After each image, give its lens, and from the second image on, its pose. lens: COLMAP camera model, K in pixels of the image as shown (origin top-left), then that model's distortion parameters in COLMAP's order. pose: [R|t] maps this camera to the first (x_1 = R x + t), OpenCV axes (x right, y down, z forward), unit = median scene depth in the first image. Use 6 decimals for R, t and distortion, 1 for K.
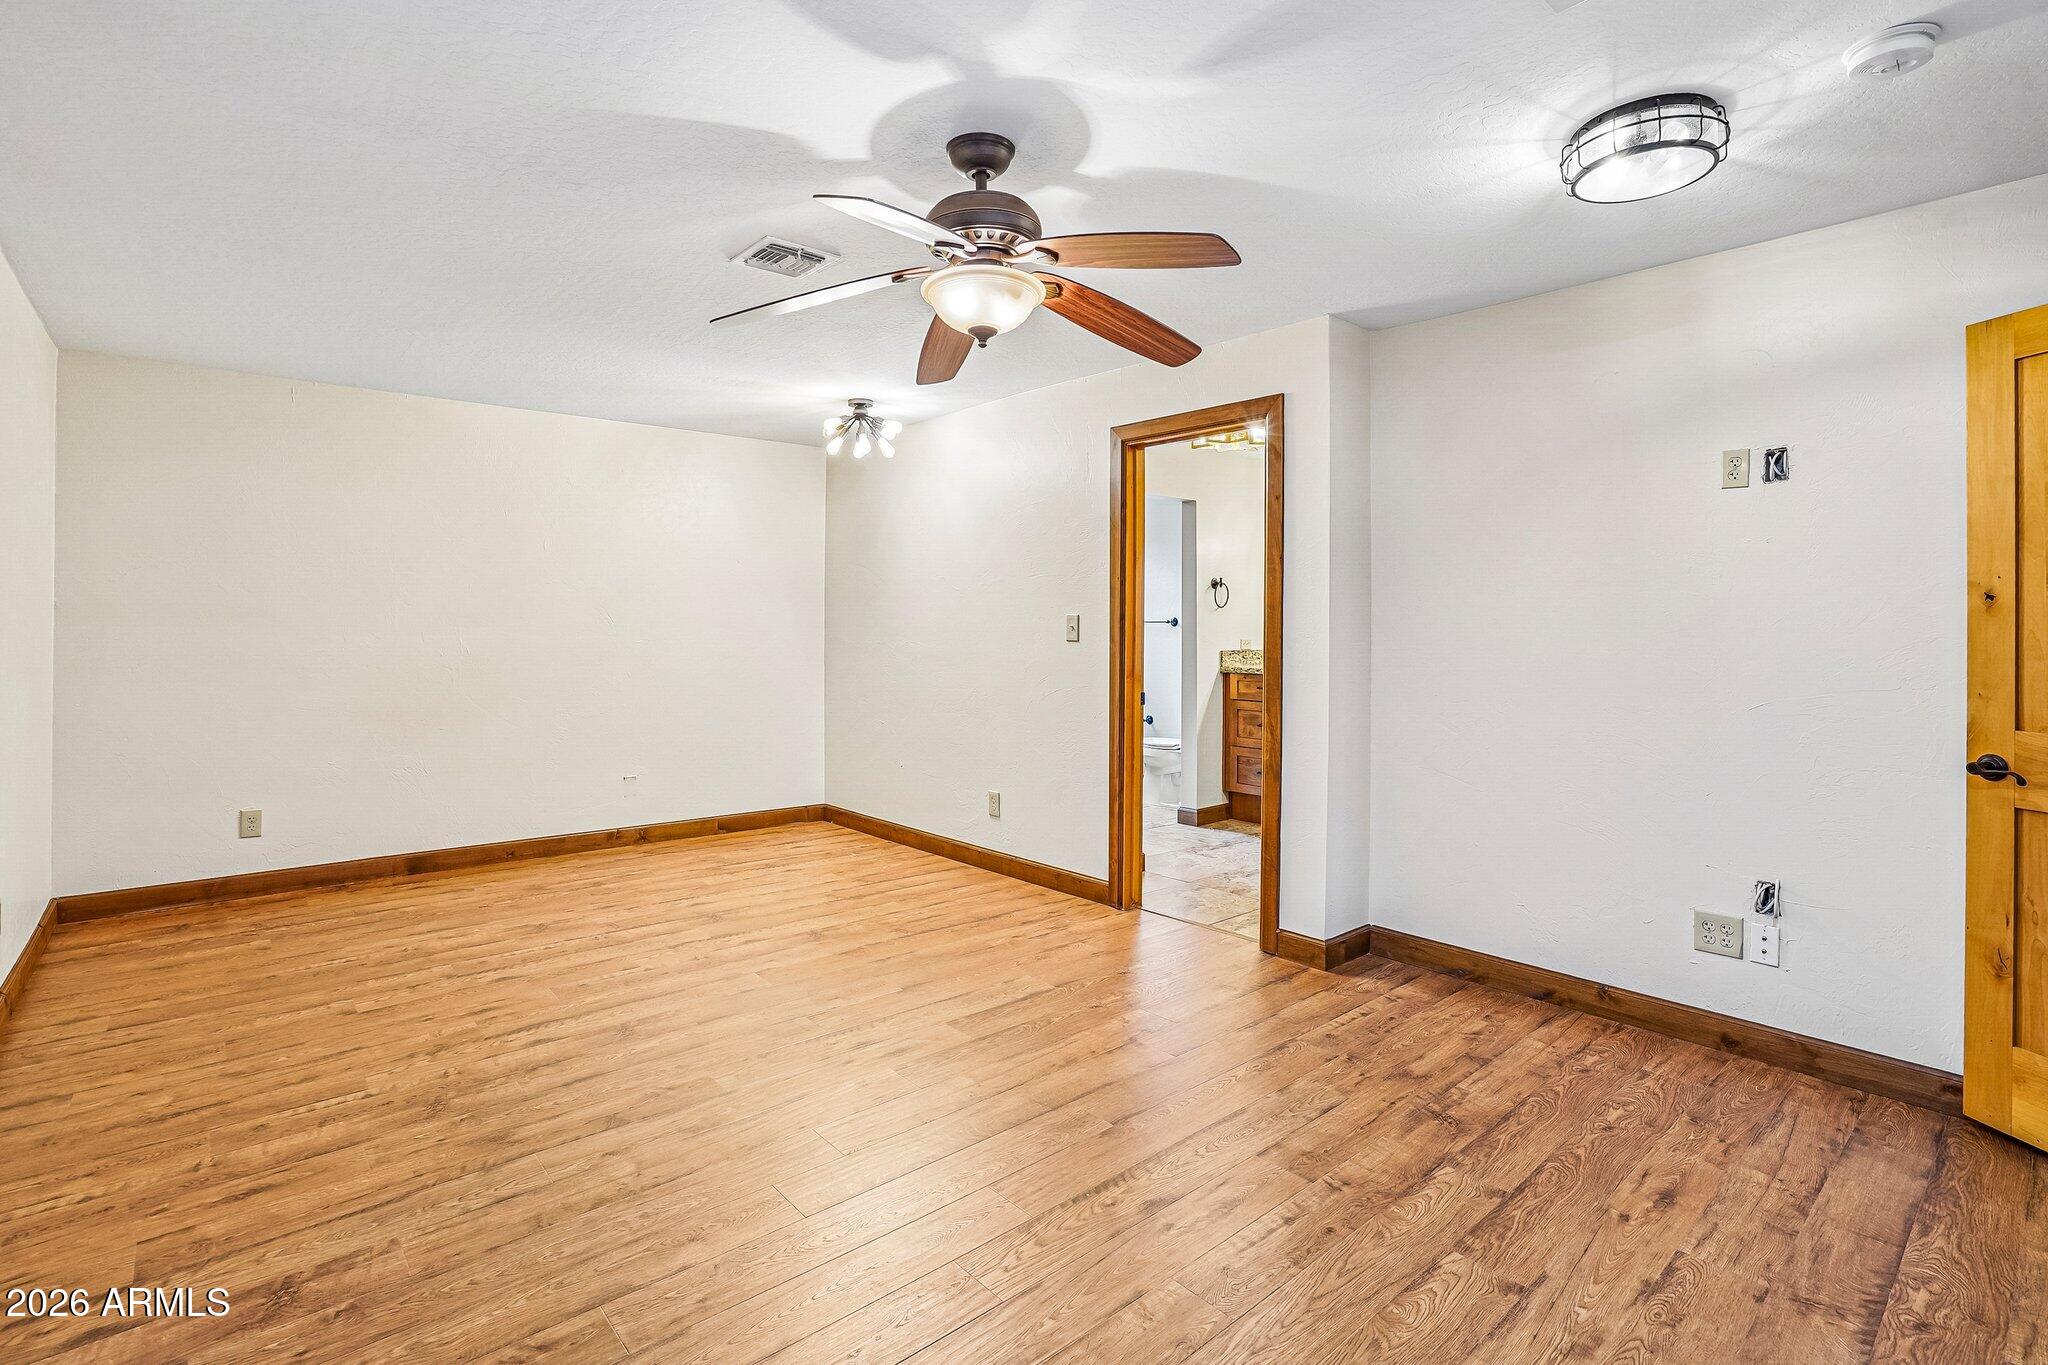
lens RADIAL K [[968.2, 0, 1021.2], [0, 968.2, 638.5], [0, 0, 1]] dist [-0.060337, 0.021458]
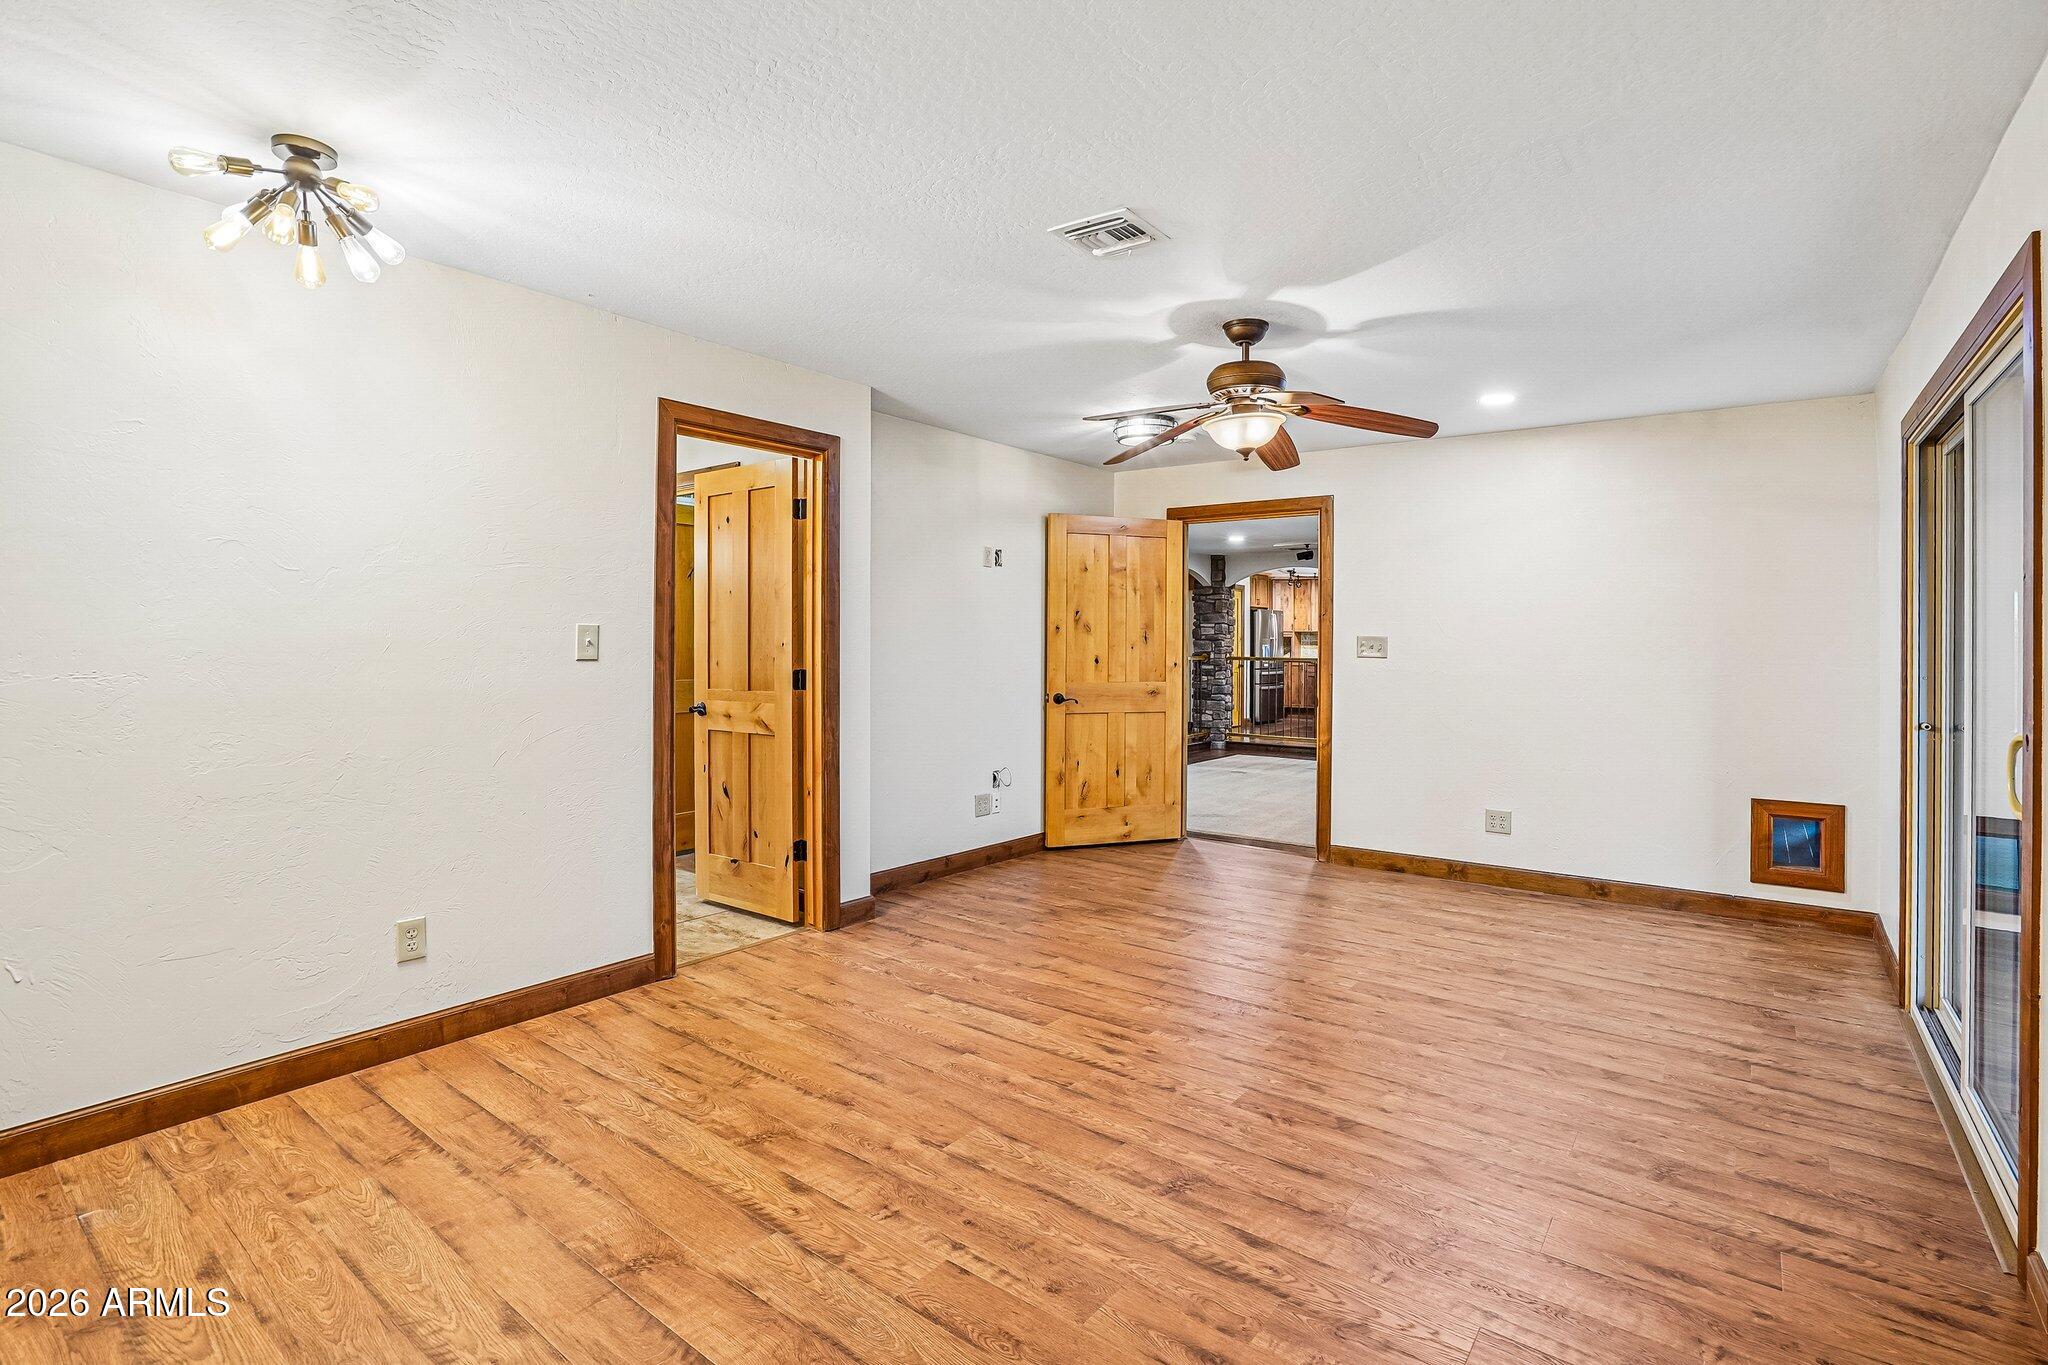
lens RADIAL K [[968.2, 0, 1021.2], [0, 968.2, 638.5], [0, 0, 1]] dist [-0.060337, 0.021458]
pose [[-0.194174, -0.002563, 0.980964, -1.203656], [0.006243, 0.999973, 0.003848, -0.023206], [-0.980947, 0.006872, -0.194153, 1.350667]]
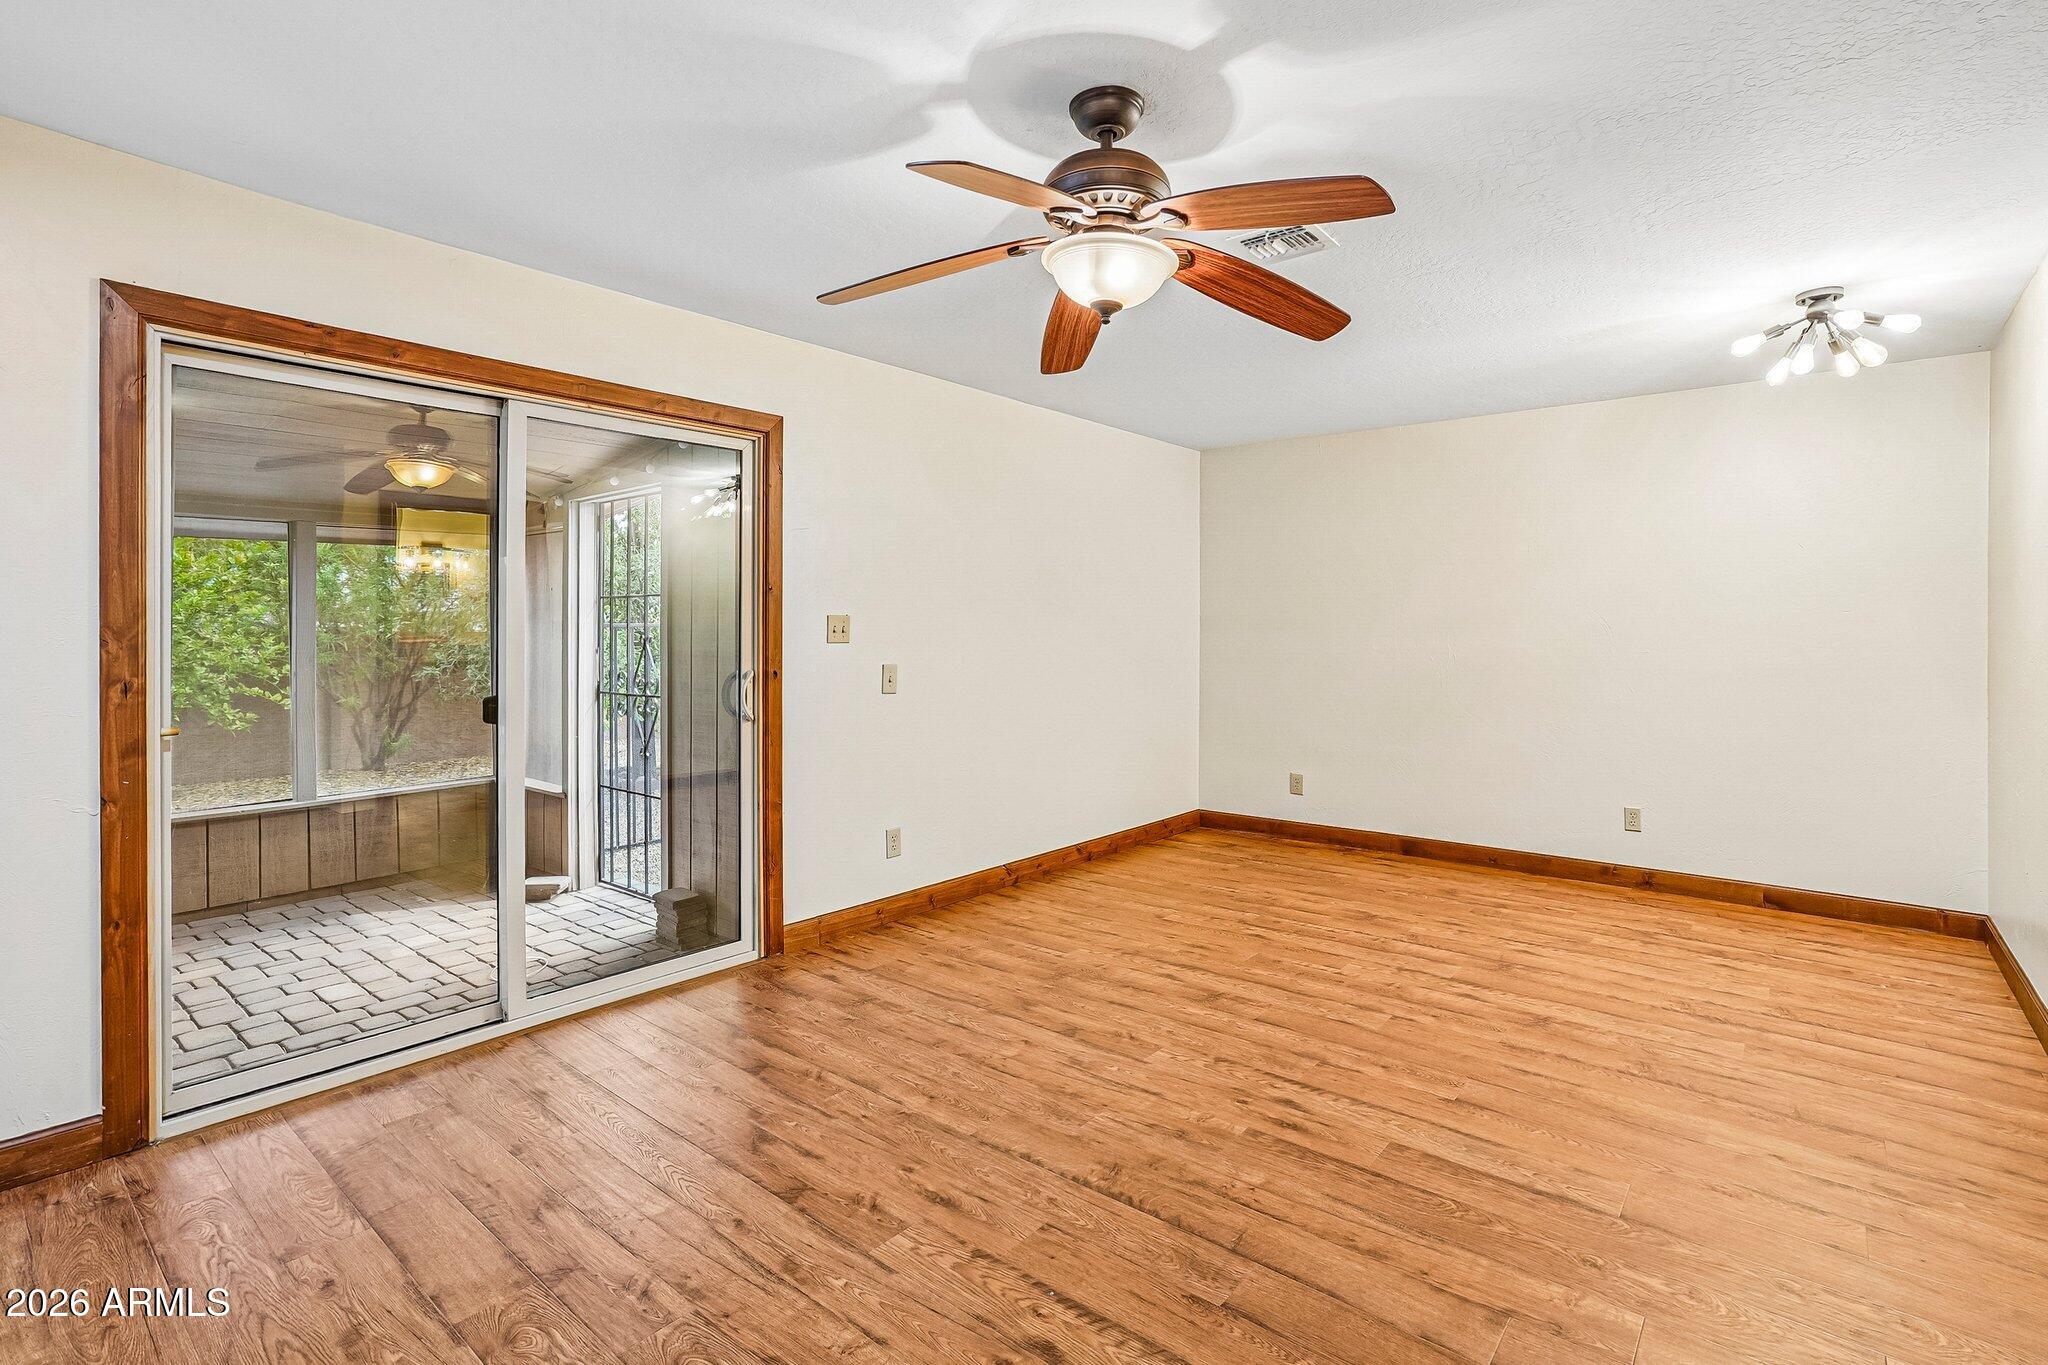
lens RADIAL K [[979.6, 0, 1021.7], [0, 979.6, 636.4], [0, 0, 1]] dist [-0.062272, 0.029667]
pose [[0.158320, 0.002739, -0.987384, 0.701119], [-0.015615, 0.999878, 0.000270, -0.001516], [0.987264, 0.015375, 0.158344, 0.638877]]
